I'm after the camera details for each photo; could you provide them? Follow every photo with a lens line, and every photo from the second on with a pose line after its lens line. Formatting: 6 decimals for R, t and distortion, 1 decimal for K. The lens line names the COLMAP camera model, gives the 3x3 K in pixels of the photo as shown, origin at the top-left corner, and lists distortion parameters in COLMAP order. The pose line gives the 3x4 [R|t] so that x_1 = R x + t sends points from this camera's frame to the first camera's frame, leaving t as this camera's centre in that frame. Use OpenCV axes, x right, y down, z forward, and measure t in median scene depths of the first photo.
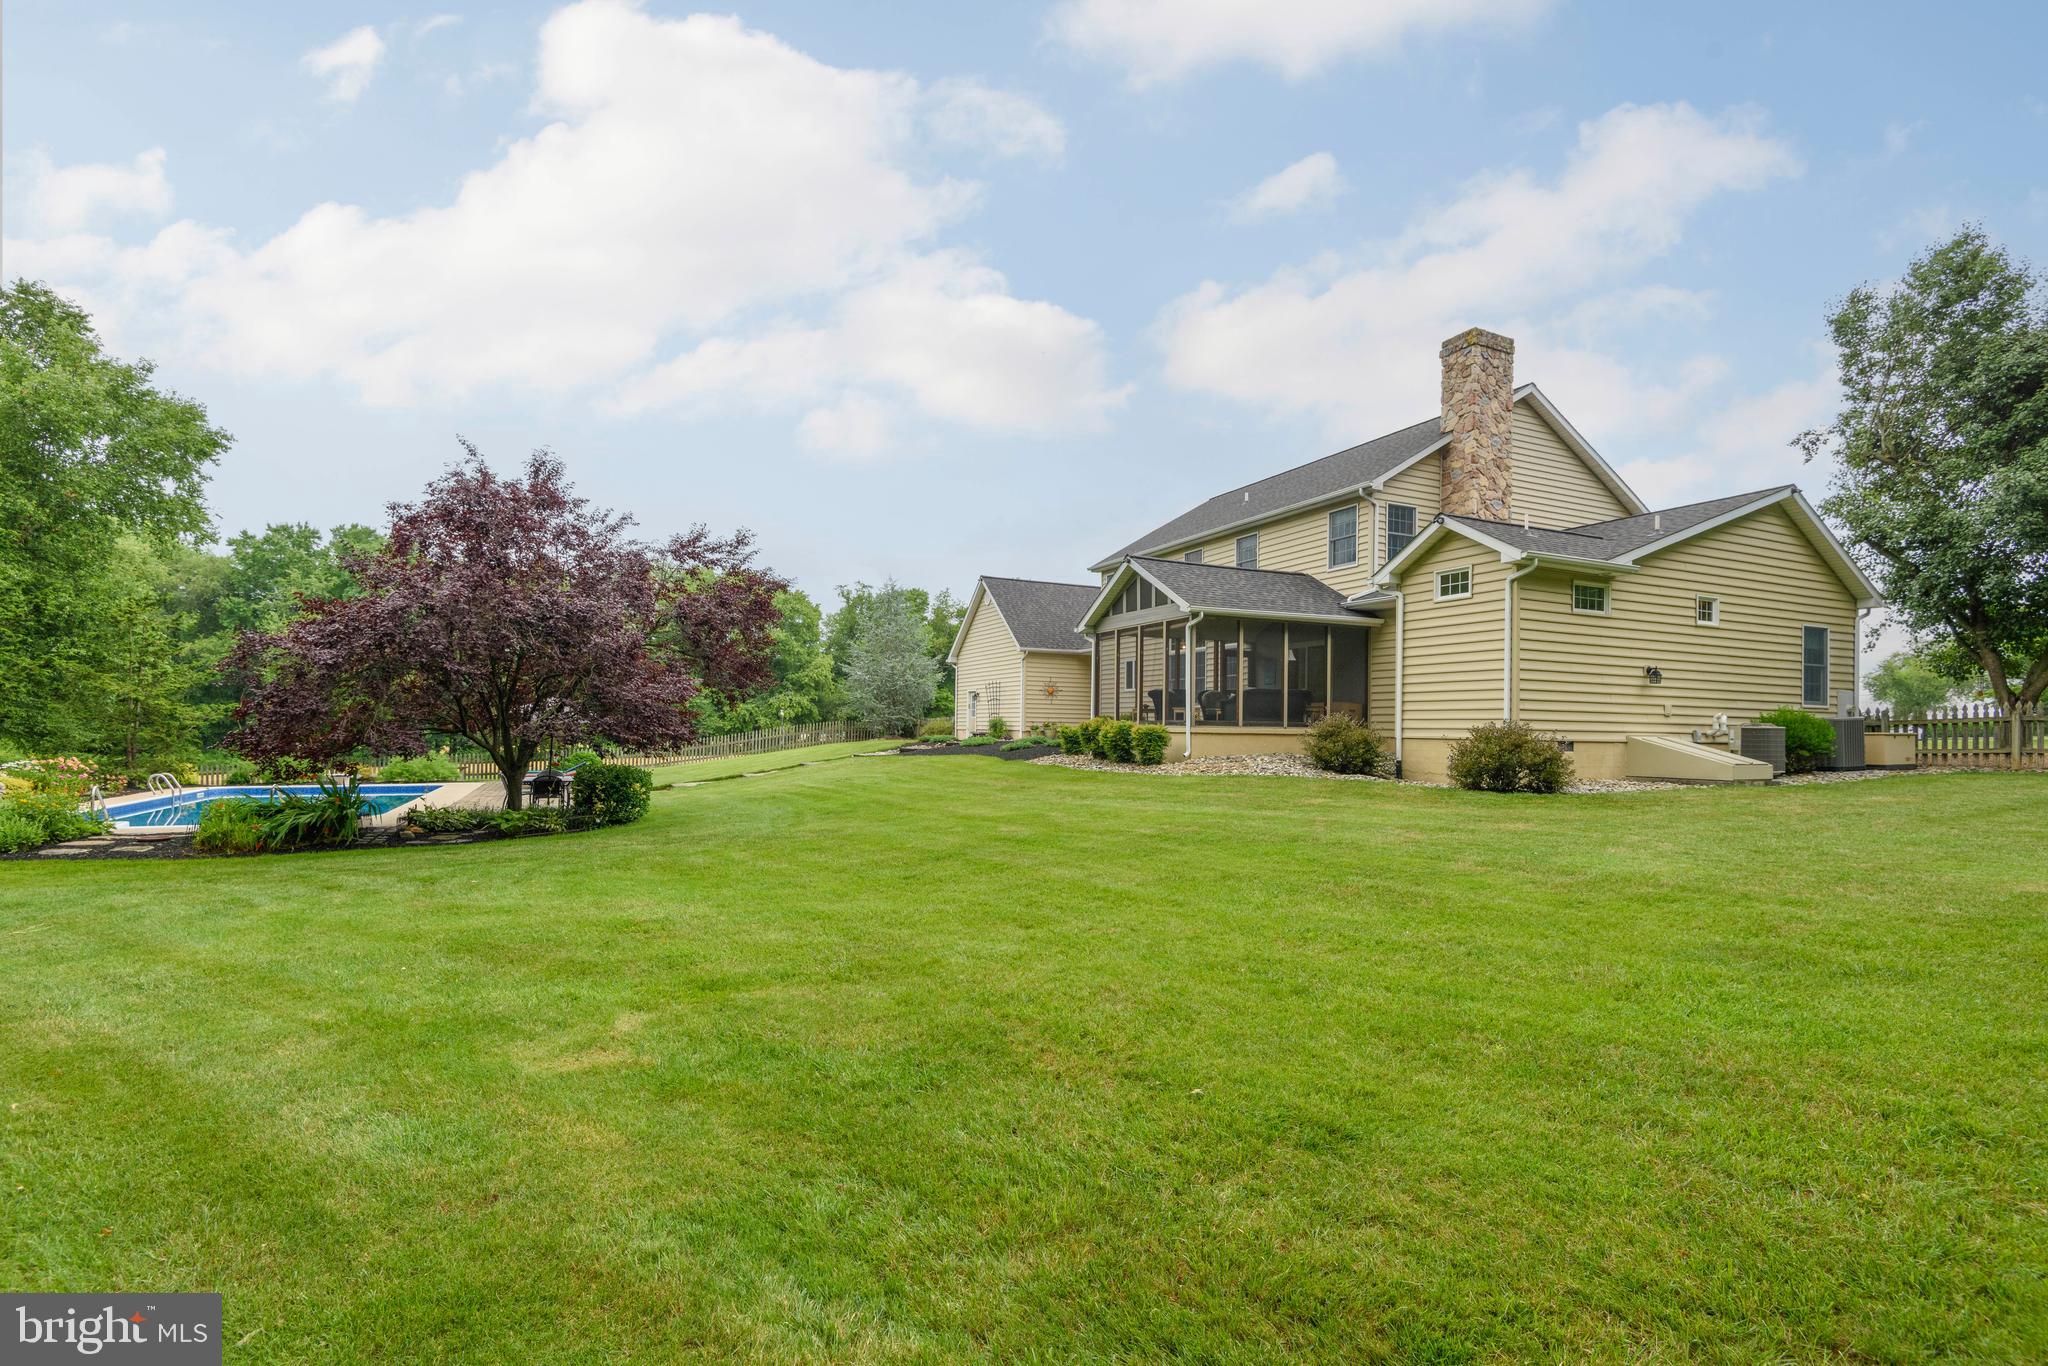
lens RADIAL K [[957.3, 0, 1024.0], [0, 957.3, 683.0], [0, 0, 1]] dist [0.001895, 0.000220]
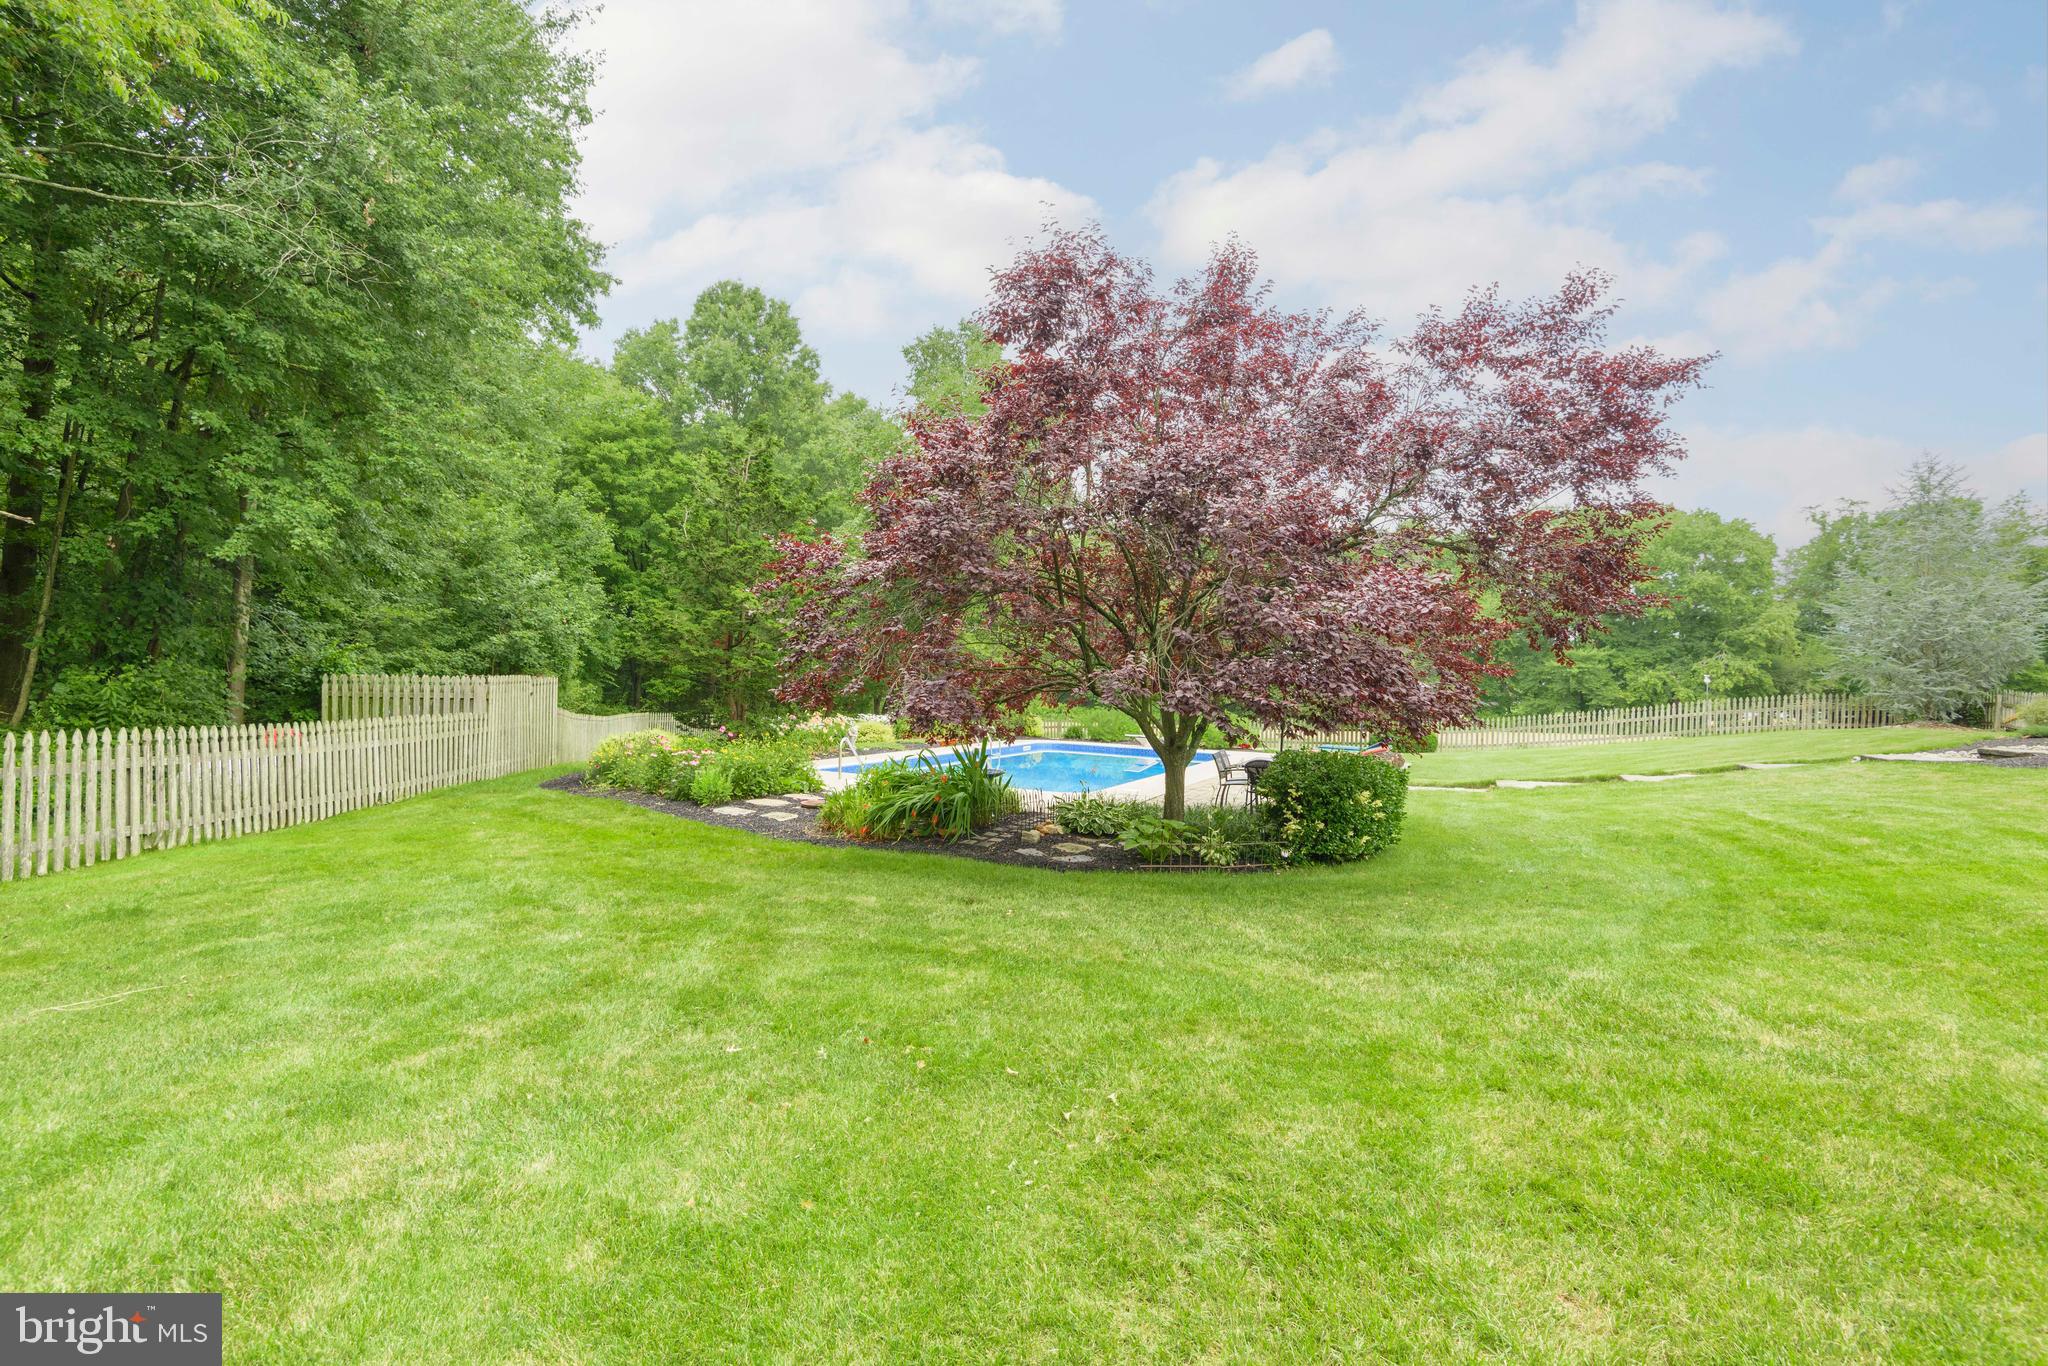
lens RADIAL K [[926.9, 0, 1026.7], [0, 926.9, 655.8], [0, 0, 1]] dist [-0.001757, -0.000705]
pose [[0.630323, -0.008453, -0.776287, -0.081376], [0.009852, 0.999947, -0.002889, 0.019517], [0.776271, -0.005827, 0.630373, 0.360827]]
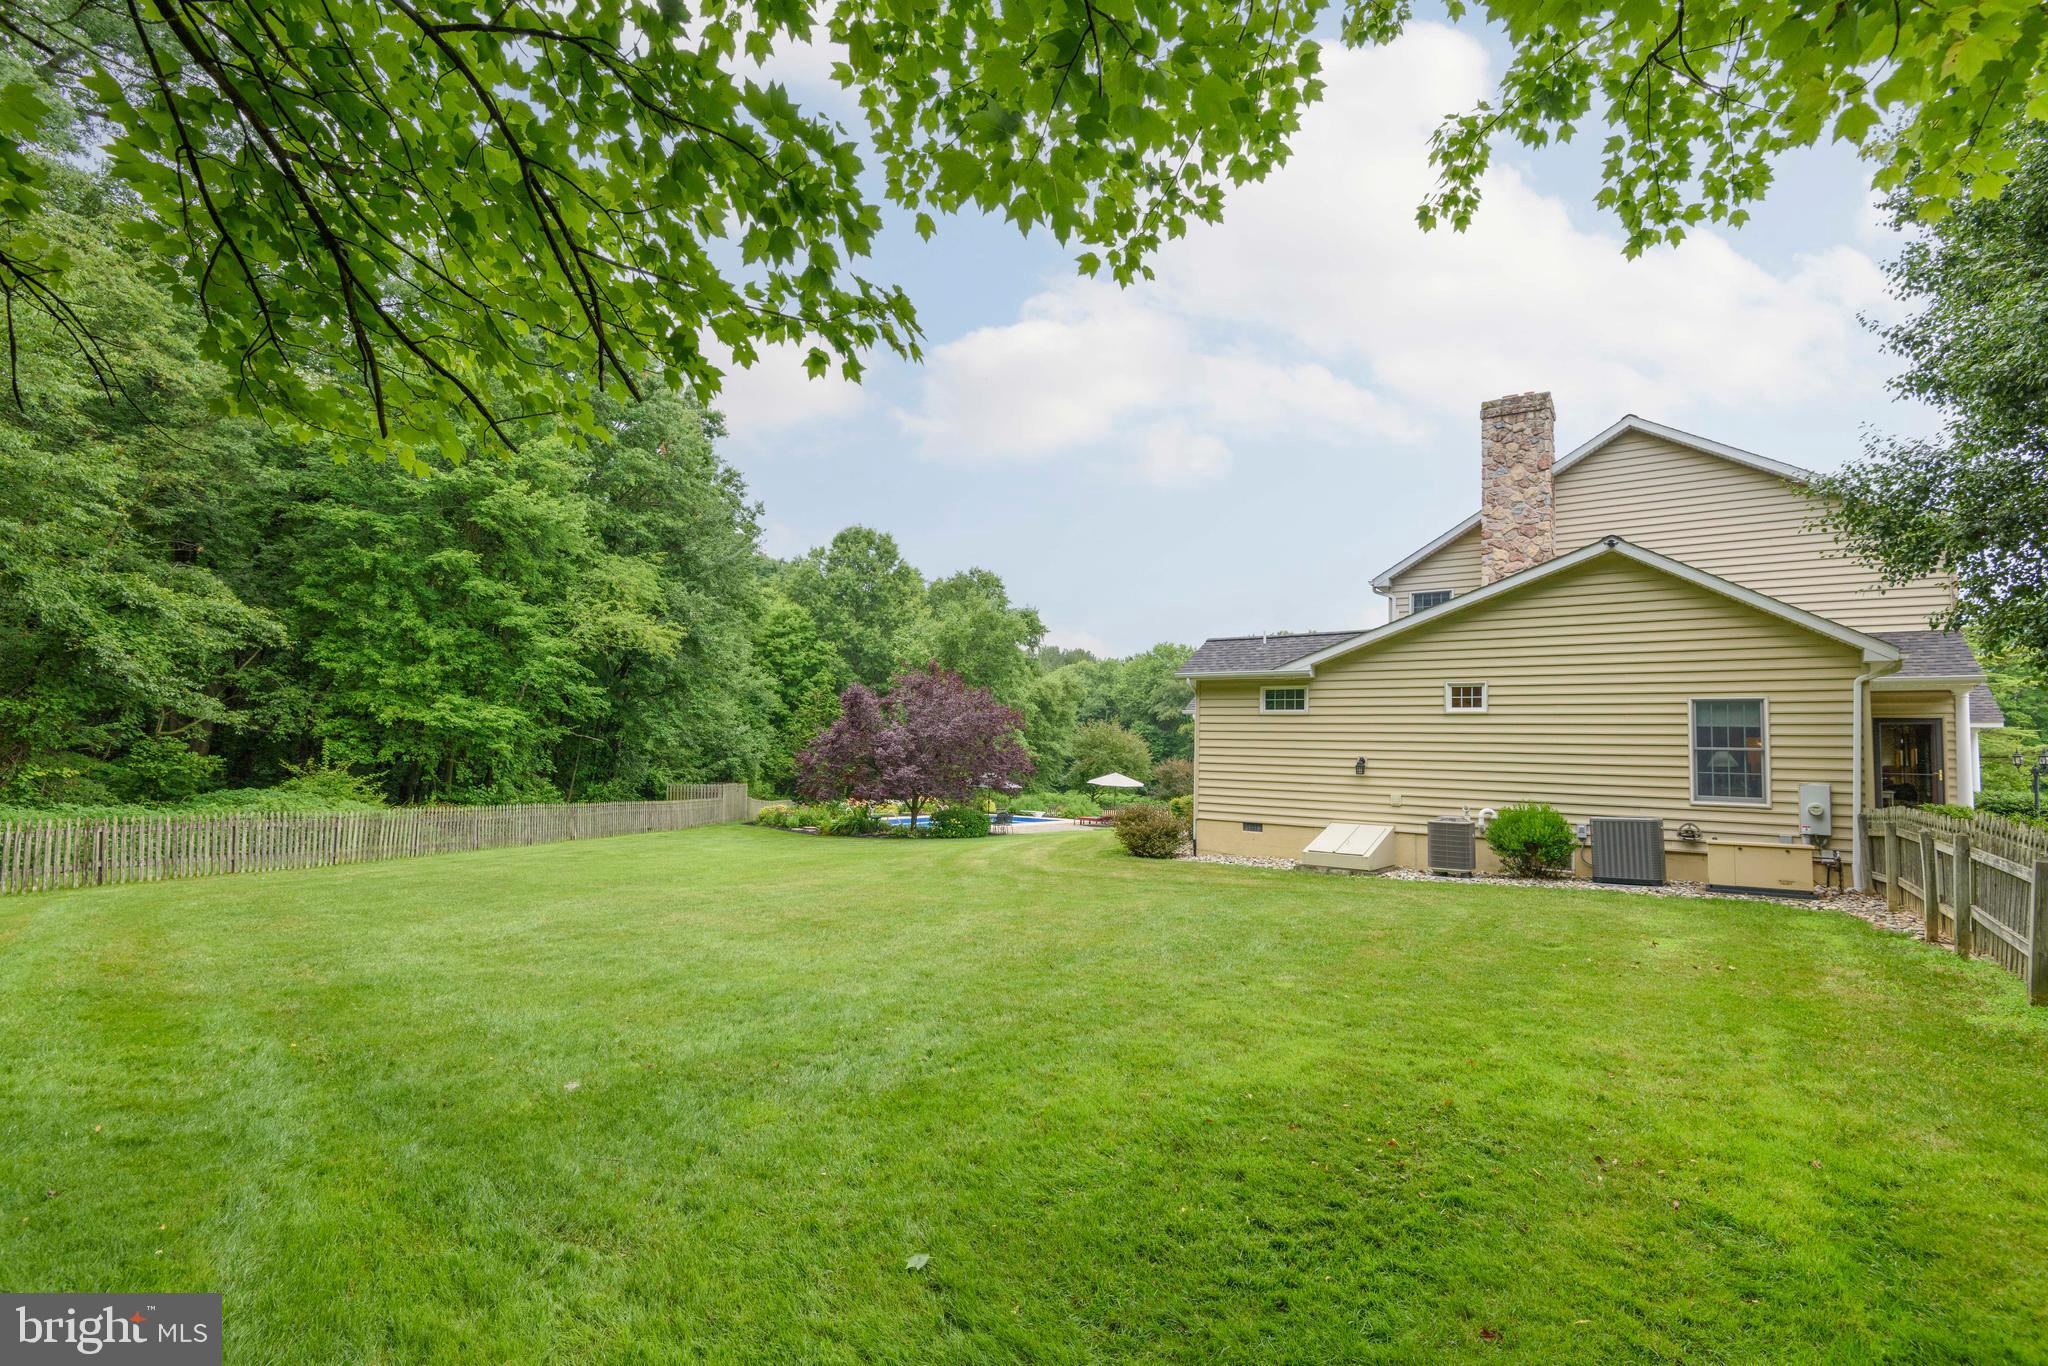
lens RADIAL K [[957.3, 0, 1024.0], [0, 957.3, 683.0], [0, 0, 1]] dist [0.001895, 0.000220]
pose [[0.465911, -0.071591, -0.881931, 1.067904], [0.019461, 0.997309, -0.070676, -0.024164], [0.884618, 0.015765, 0.466050, 0.131681]]
